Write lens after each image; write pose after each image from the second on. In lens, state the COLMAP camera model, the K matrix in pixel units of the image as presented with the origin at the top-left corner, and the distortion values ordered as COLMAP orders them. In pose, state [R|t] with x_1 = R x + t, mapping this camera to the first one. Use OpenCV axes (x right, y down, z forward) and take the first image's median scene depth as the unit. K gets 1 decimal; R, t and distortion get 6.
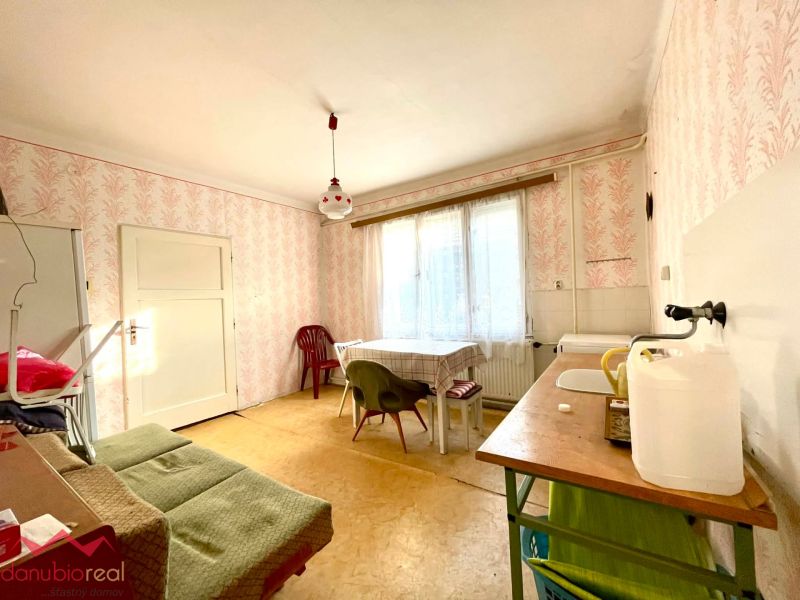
lens RADIAL K [[324.6, 0, 400.0], [0, 324.6, 300.0], [0, 0, 1]] dist [0.016726, 0.000191]
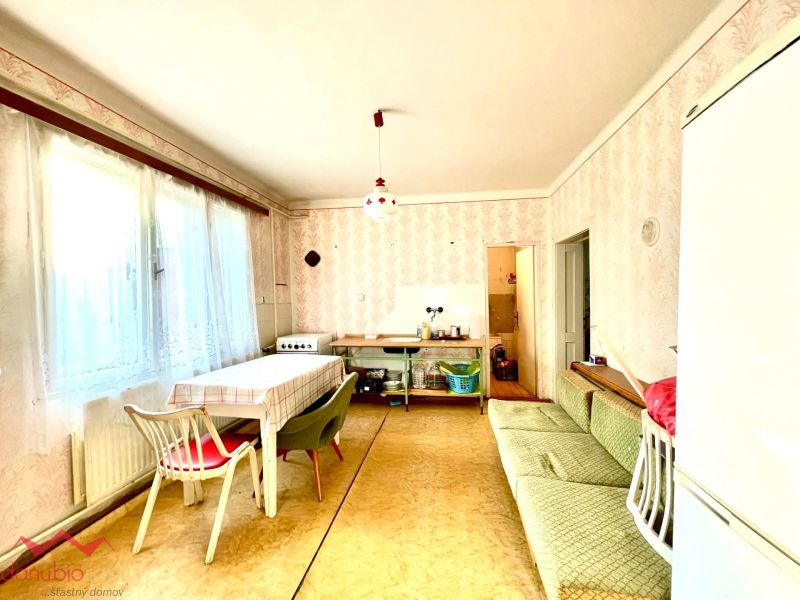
lens RADIAL K [[324.6, 0, 400.0], [0, 324.6, 300.0], [0, 0, 1]] dist [0.016726, 0.000191]
pose [[-0.403615, 0.053259, 0.913377, -0.859261], [0.037568, 0.998427, -0.041617, 0.023773], [-0.914157, 0.017517, -0.404981, 1.078600]]
